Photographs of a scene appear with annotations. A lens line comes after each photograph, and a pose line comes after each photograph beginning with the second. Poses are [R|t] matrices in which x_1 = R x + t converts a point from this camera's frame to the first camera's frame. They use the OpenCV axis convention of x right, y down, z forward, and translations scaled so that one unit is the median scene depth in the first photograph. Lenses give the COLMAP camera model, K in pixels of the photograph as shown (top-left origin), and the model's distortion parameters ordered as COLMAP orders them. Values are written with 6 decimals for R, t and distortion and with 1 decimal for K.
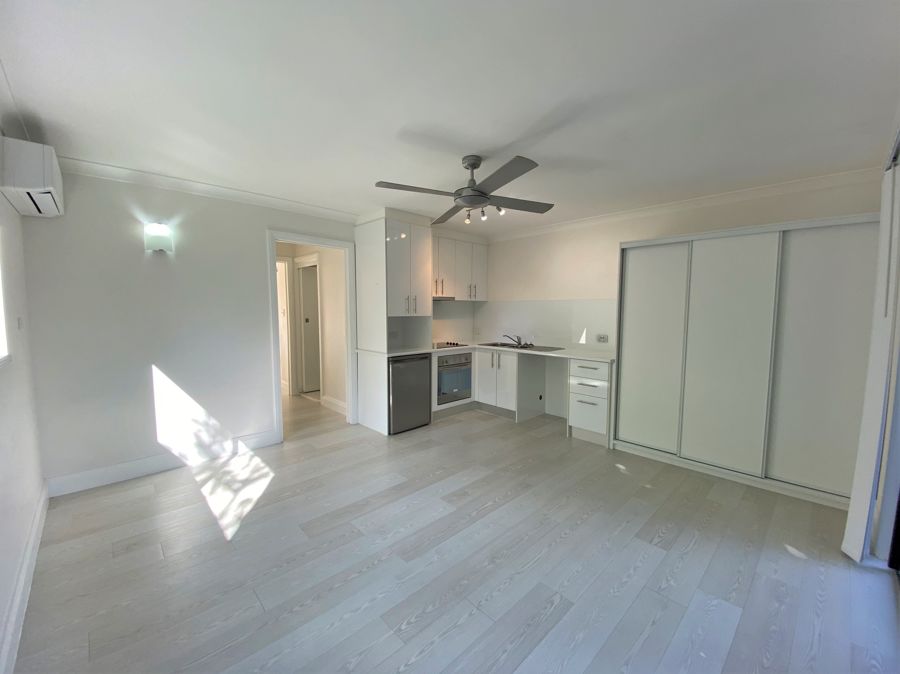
lens RADIAL K [[368.3, 0, 449.2], [0, 368.3, 336.6], [0, 0, 1]] dist [0.013722, -0.014468]
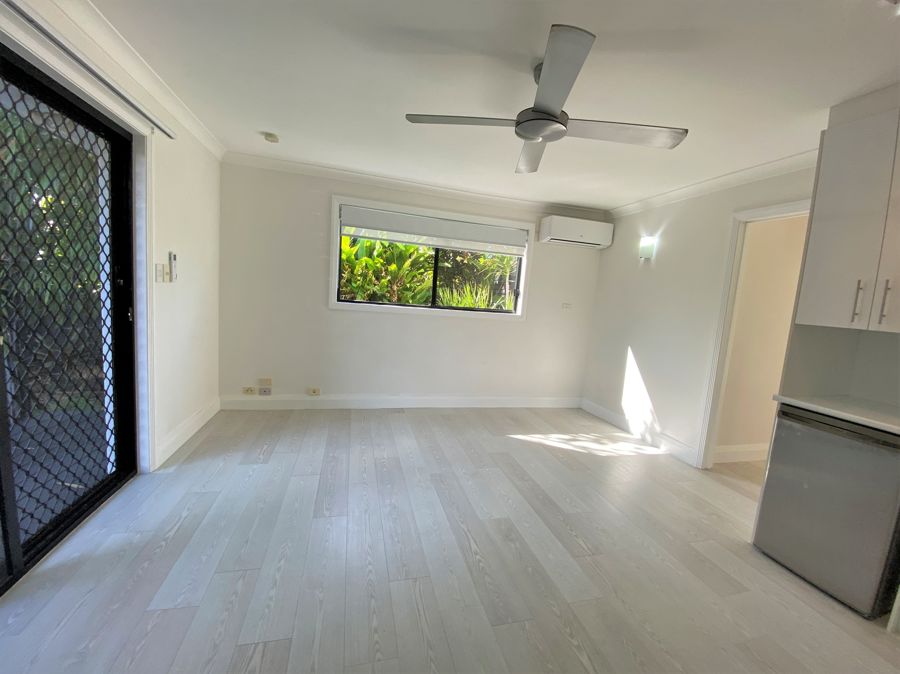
lens RADIAL K [[368.3, 0, 449.1], [0, 368.3, 334.0], [0, 0, 1]] dist [0.013722, -0.014468]
pose [[-0.487948, 0.052848, -0.871271, 0.692436], [-0.155887, 0.976842, 0.146555, -0.060829], [0.858840, 0.207332, -0.468410, 1.108748]]
